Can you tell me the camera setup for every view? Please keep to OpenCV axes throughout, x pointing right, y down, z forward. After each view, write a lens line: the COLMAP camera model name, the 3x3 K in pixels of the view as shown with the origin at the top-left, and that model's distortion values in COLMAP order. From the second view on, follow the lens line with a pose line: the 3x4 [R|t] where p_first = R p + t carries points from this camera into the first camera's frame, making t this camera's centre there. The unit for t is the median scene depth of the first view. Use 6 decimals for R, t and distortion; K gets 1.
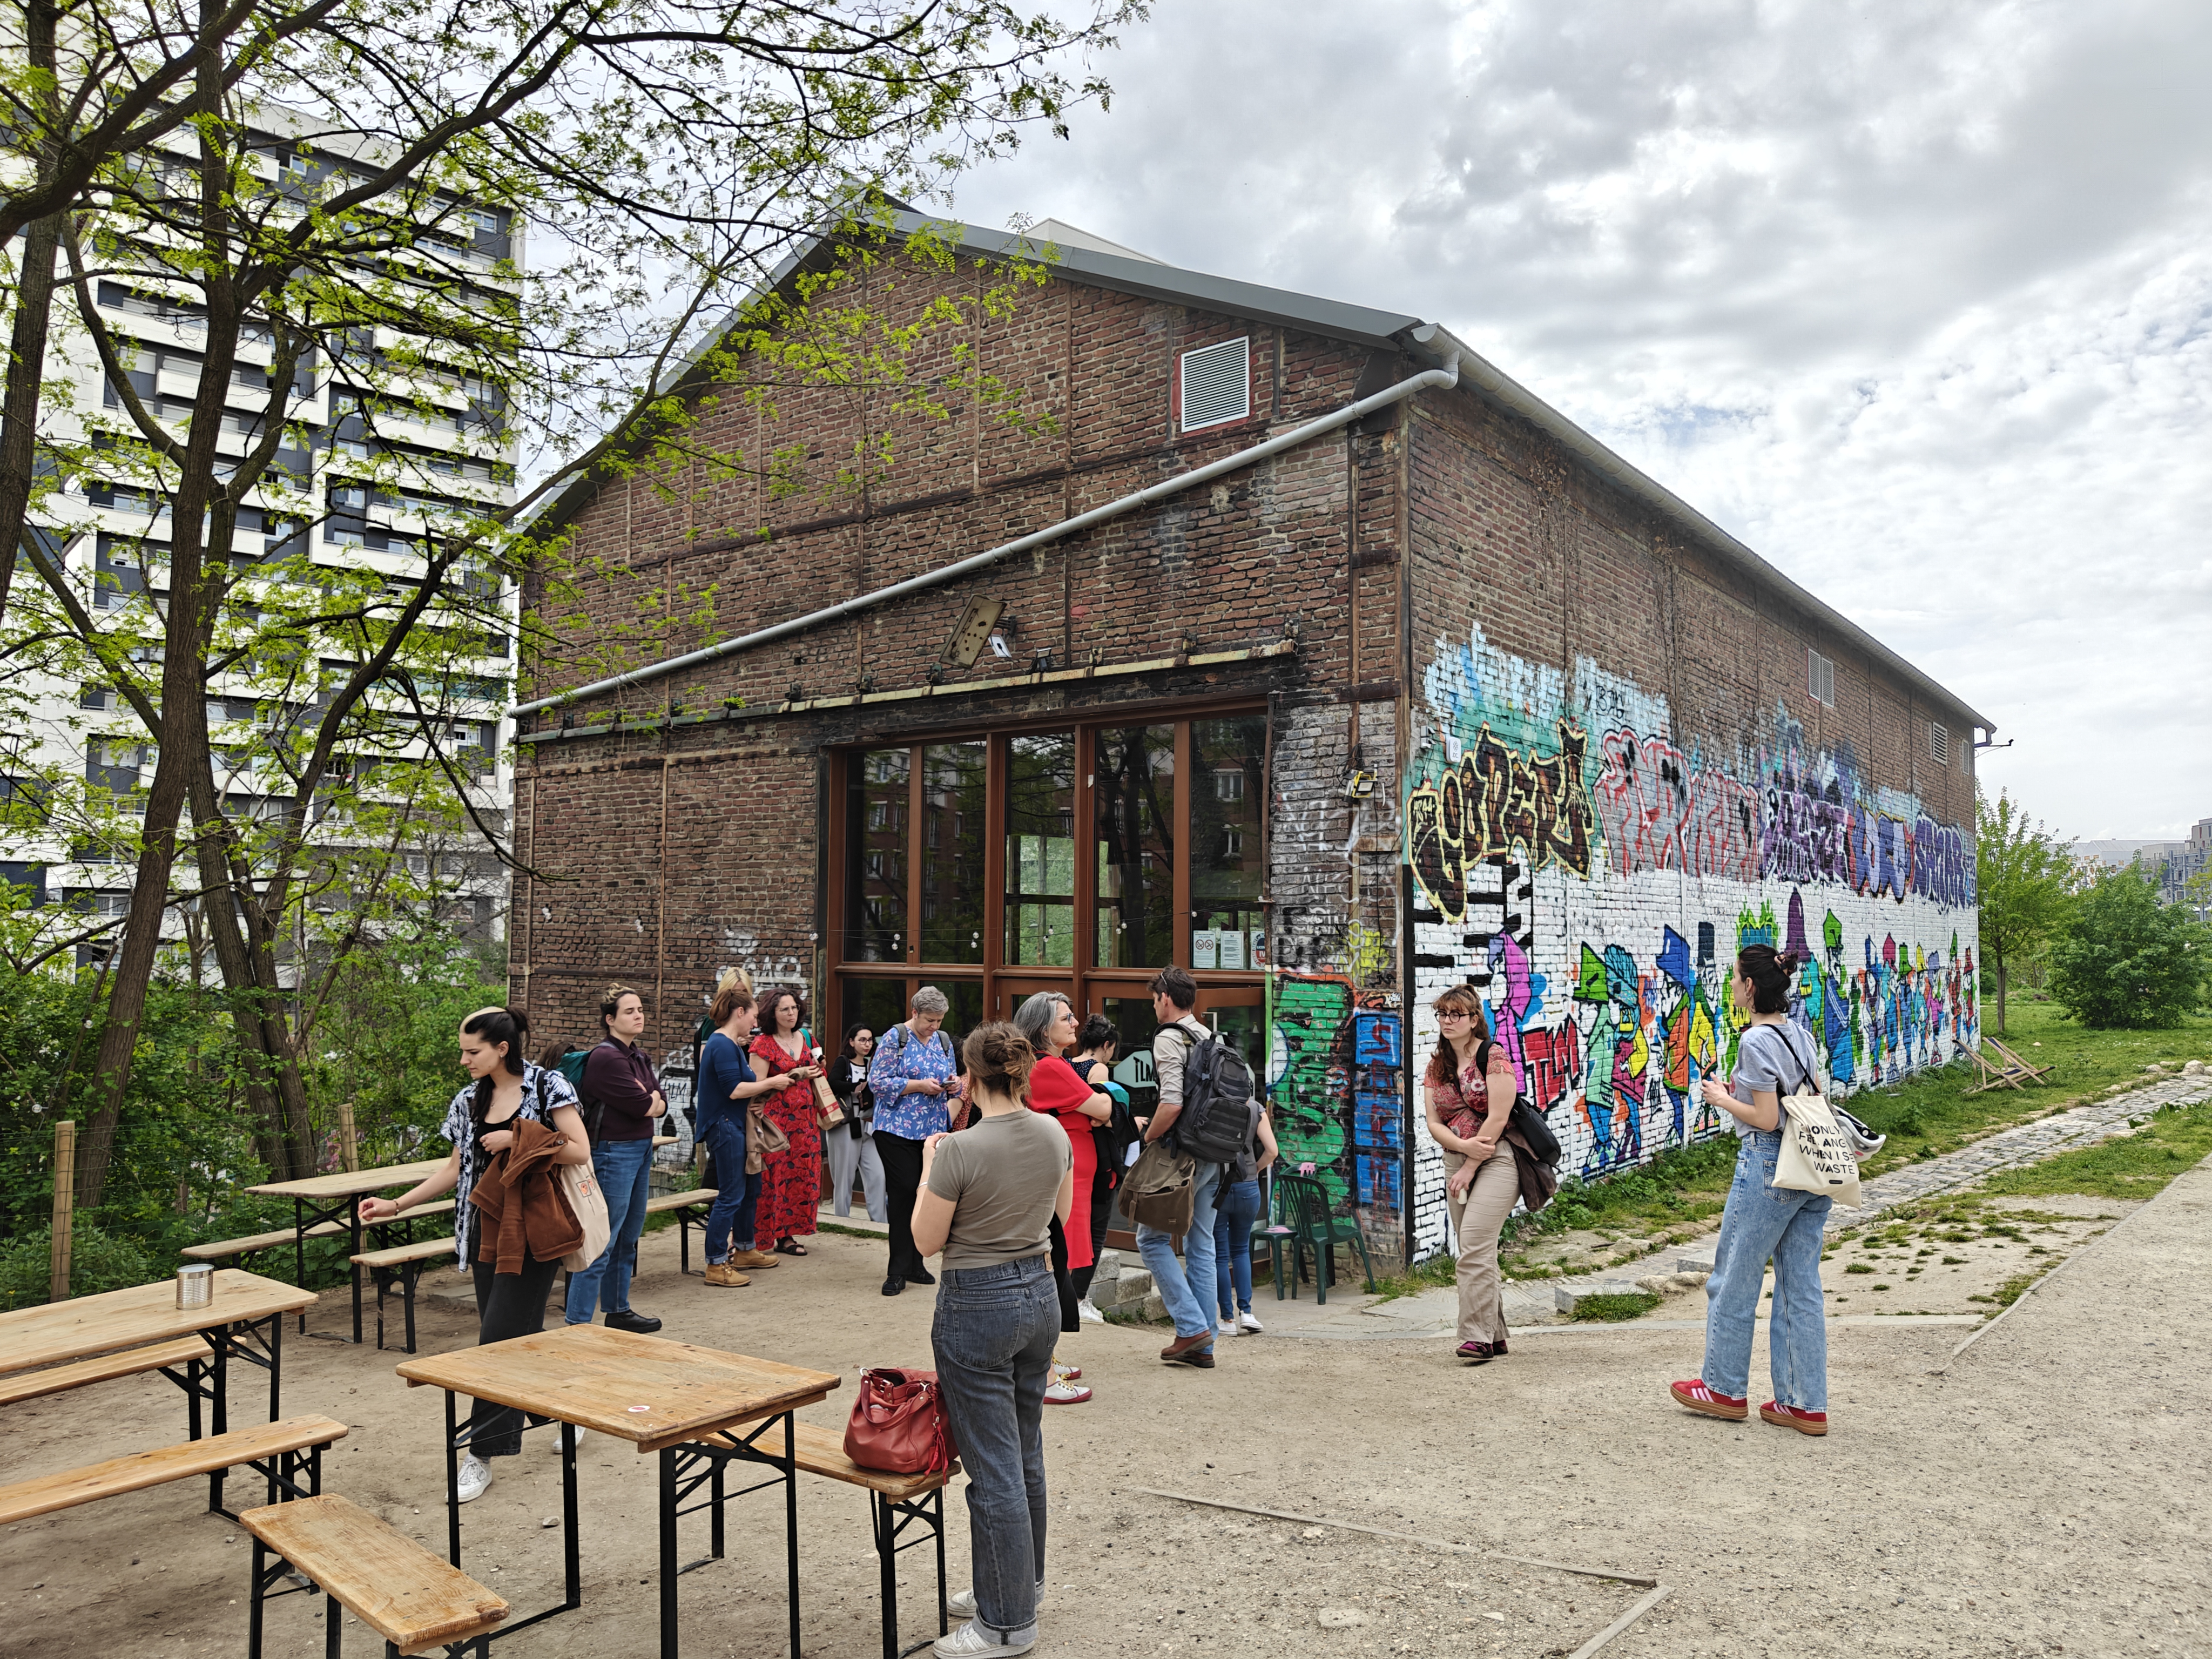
lens RADIAL K [[1560.3, 0, 1101.5], [0, 1560.3, 854.4], [0, 0, 1]] dist [0.001492, 0.001223]
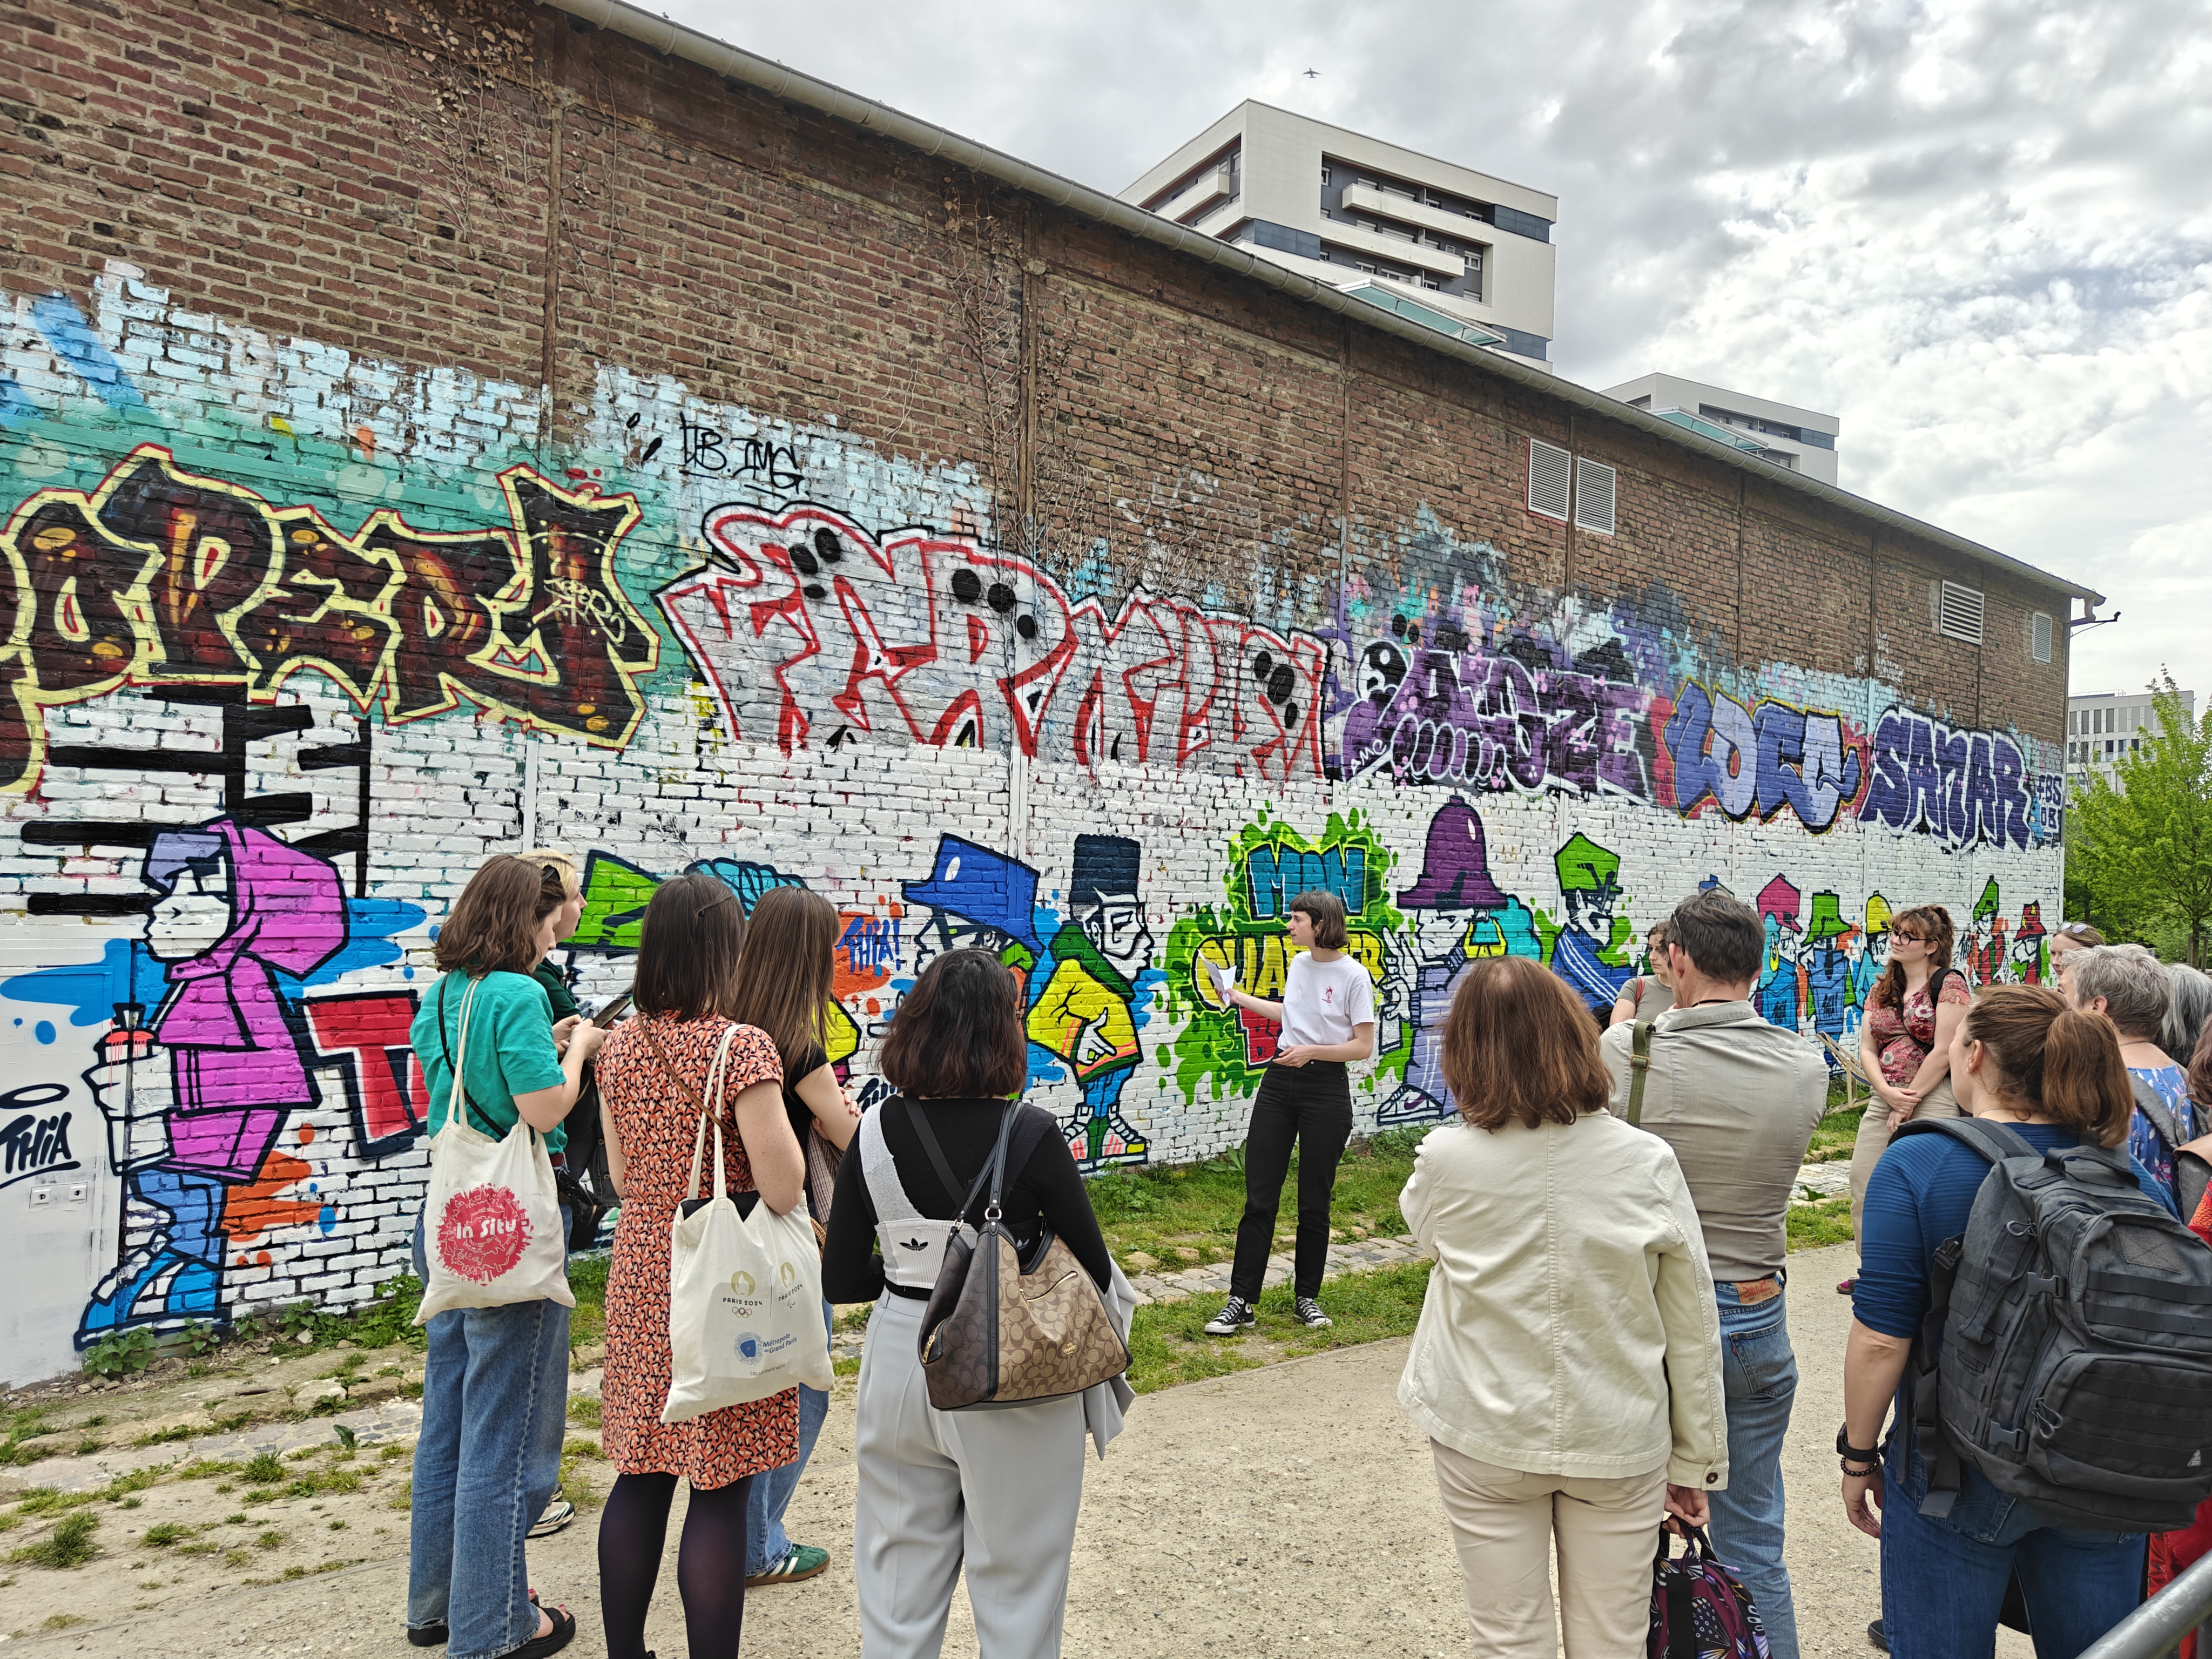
lens RADIAL K [[1564.2, 0, 1106.5], [0, 1564.2, 822.3], [0, 0, 1]] dist [0.012472, -0.000030]
pose [[0.978902, 0.041384, -0.200094, 0.662639], [-0.033542, 0.998536, 0.042428, 0.014072], [0.201557, -0.034822, 0.978858, 0.484696]]
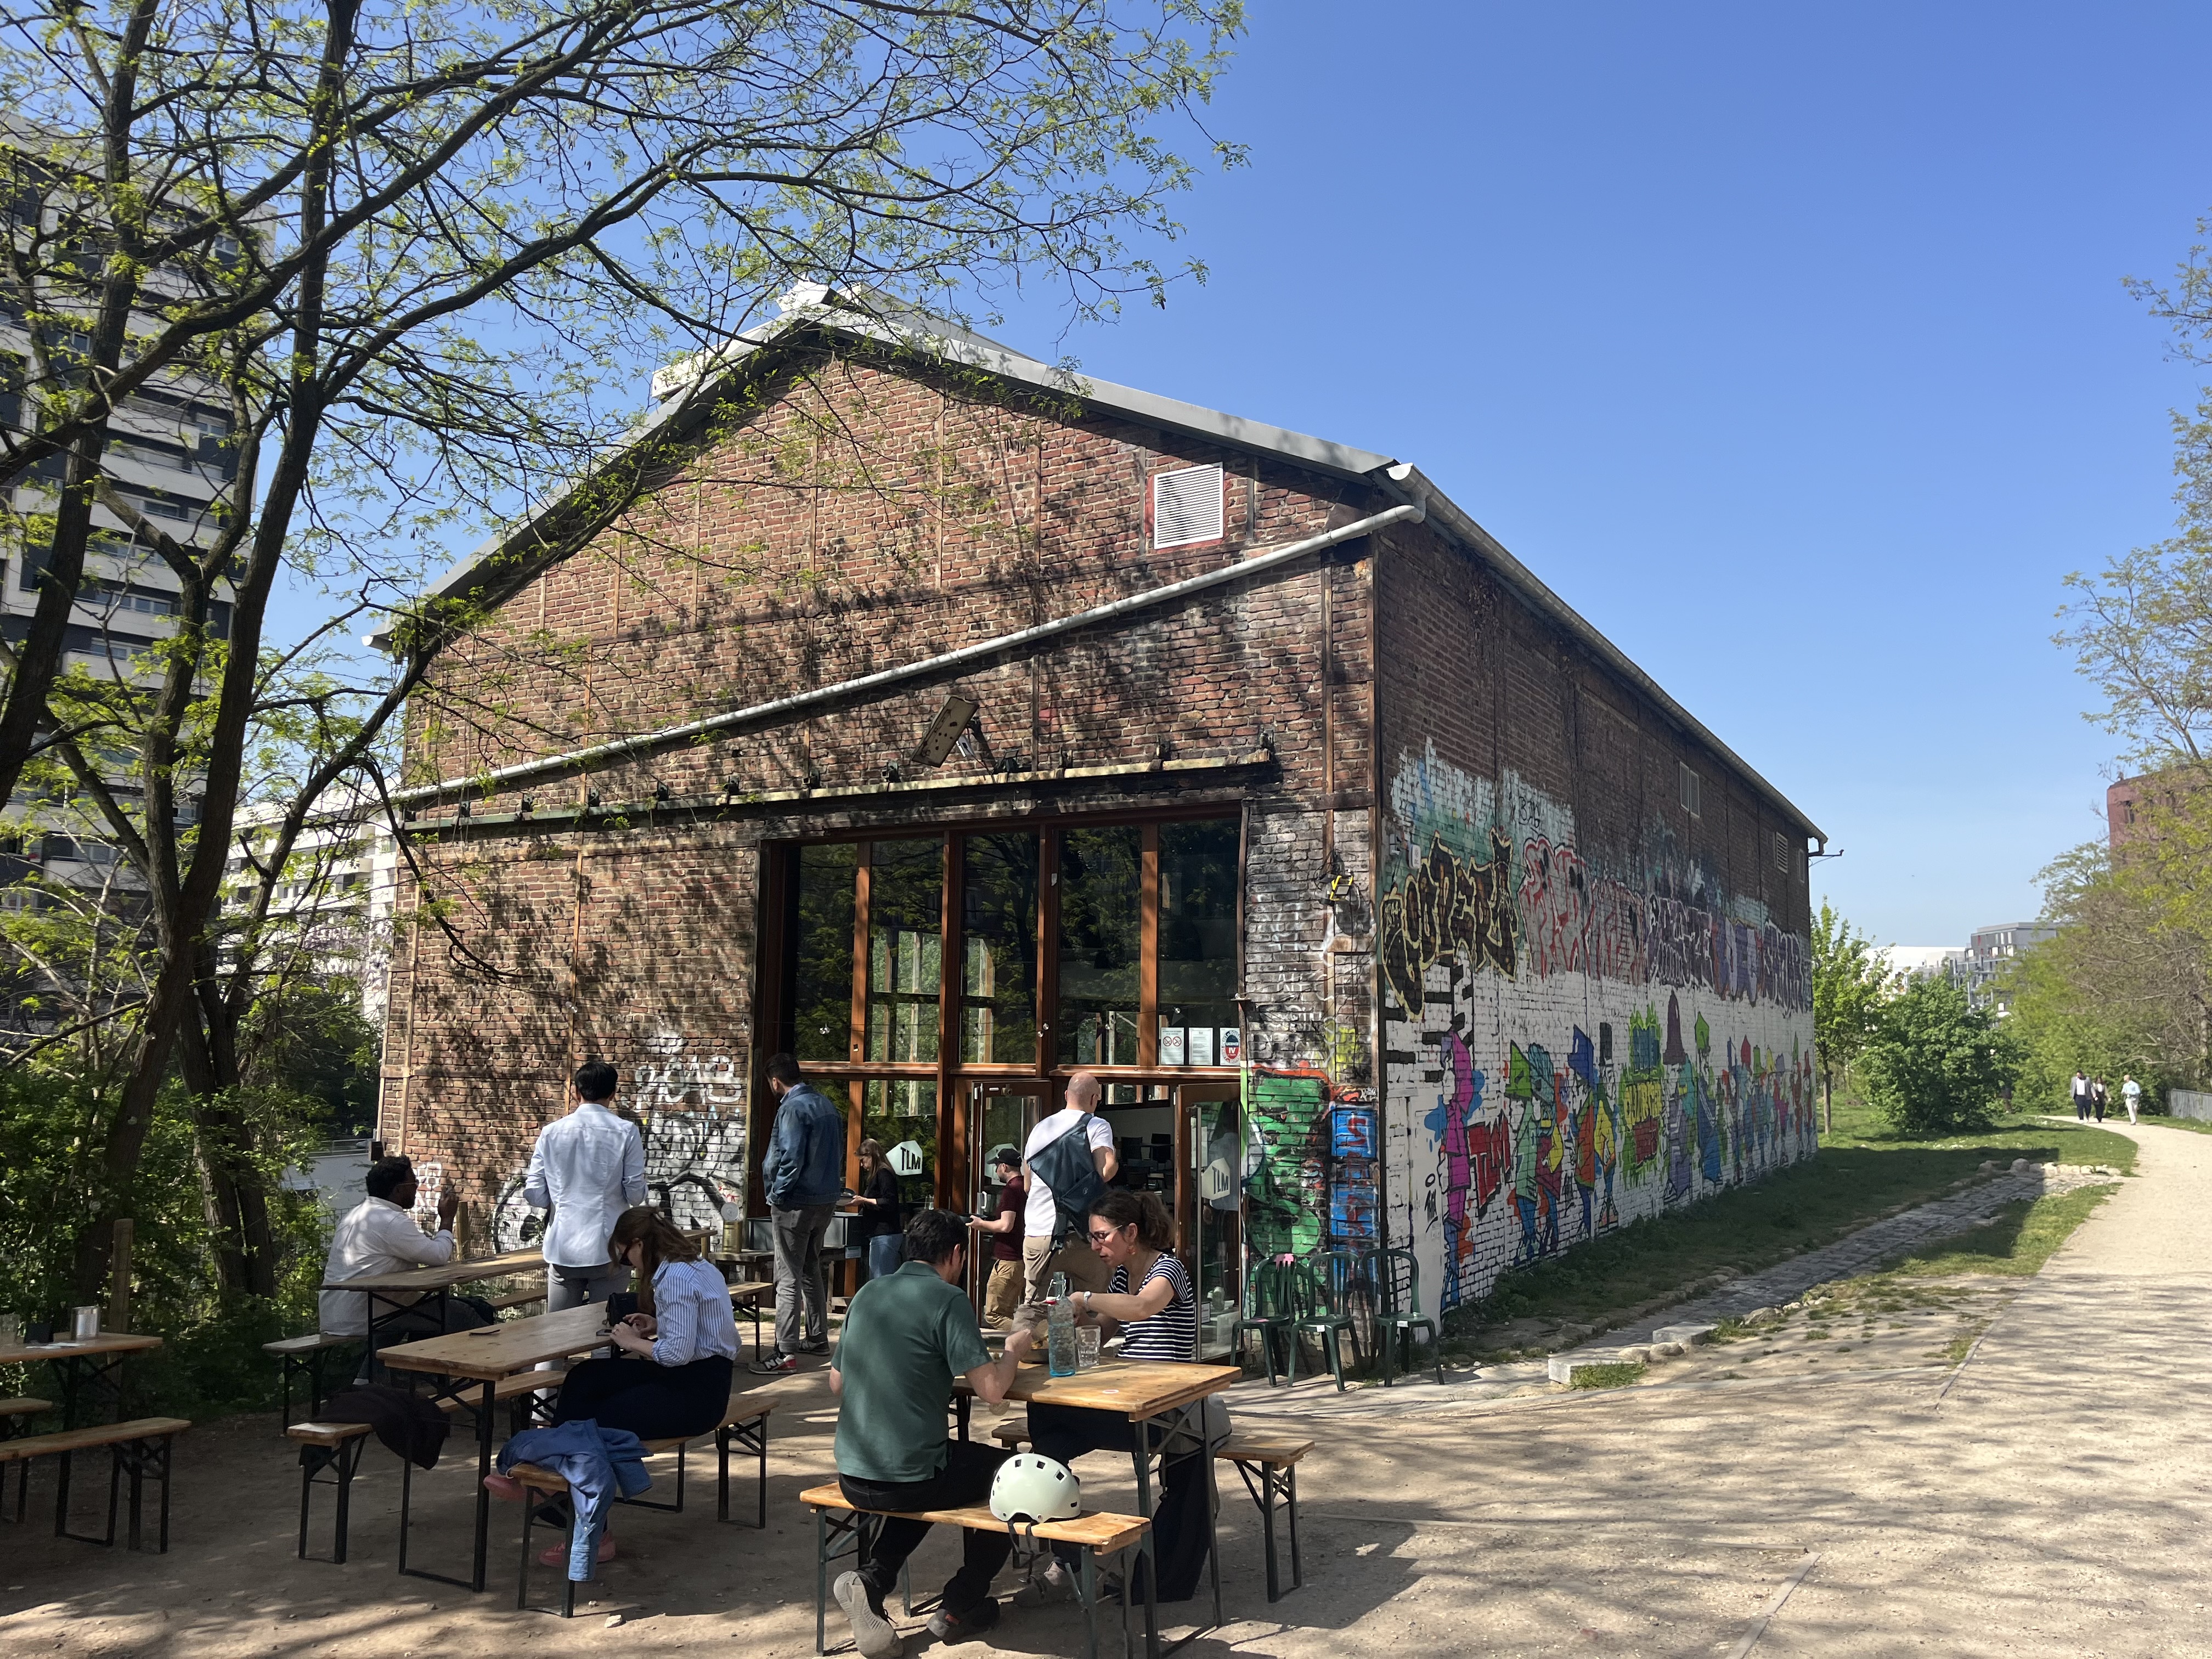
lens RADIAL K [[1669.9, 0, 1121.6], [0, 1669.9, 841.5], [0, 0, 1]] dist [0.021591, -0.009189]
pose [[0.989889, 0.017736, 0.140729, -0.118349], [-0.008288, 0.997689, -0.067443, 0.000725], [-0.141600, 0.065594, 0.987748, -0.084624]]
